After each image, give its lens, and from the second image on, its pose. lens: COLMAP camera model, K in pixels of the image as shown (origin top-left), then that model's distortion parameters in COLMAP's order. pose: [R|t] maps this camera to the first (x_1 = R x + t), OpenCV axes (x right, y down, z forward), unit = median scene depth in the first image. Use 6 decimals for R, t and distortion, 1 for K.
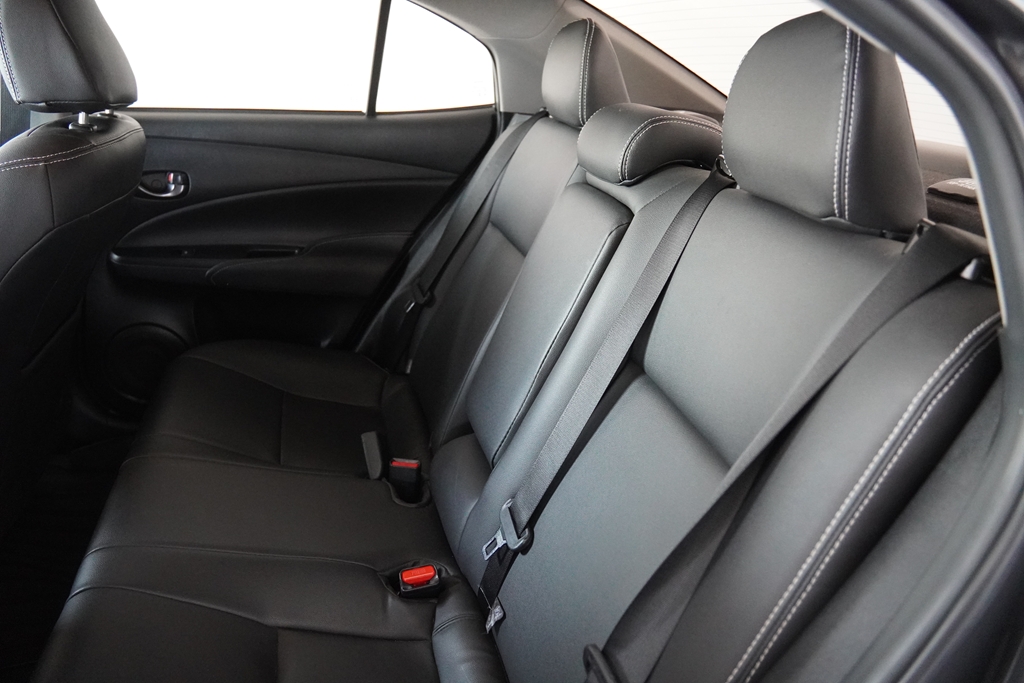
lens RADIAL K [[734.8, 0, 512.0], [0, 734.8, 341.5], [0, 0, 1]] dist [-0.151535, 0.092521]
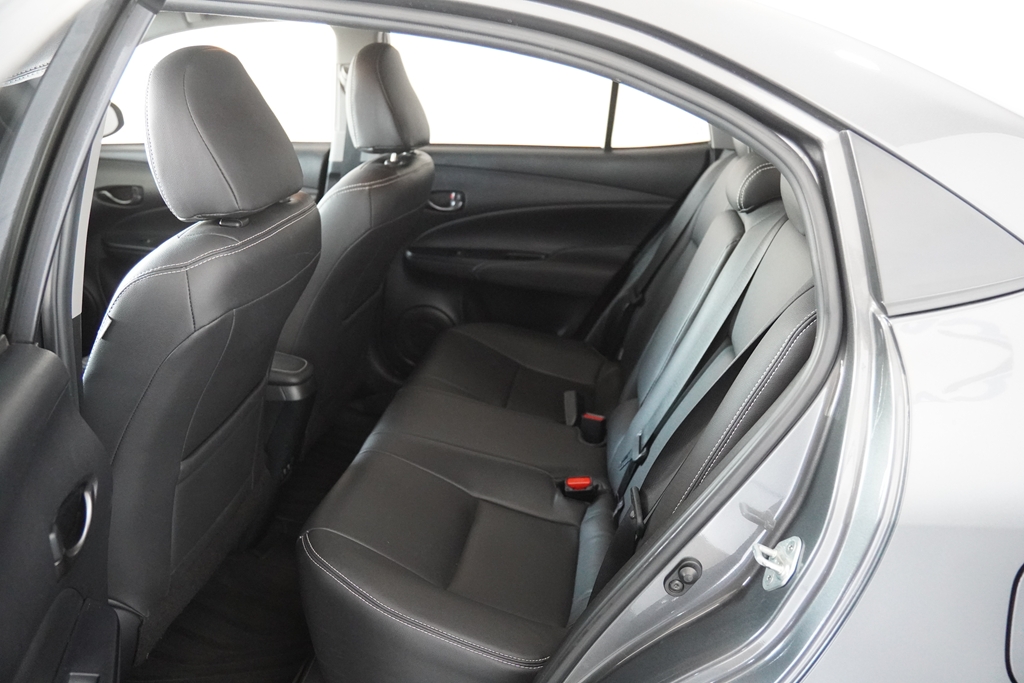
lens RADIAL K [[734.8, 0, 512.0], [0, 734.8, 341.5], [0, 0, 1]] dist [-0.151535, 0.092521]
pose [[0.928196, 0.080898, -0.363191, 0.148044], [-0.090192, 0.995887, -0.008674, 0.044262], [0.360996, 0.040809, 0.931674, -0.233780]]
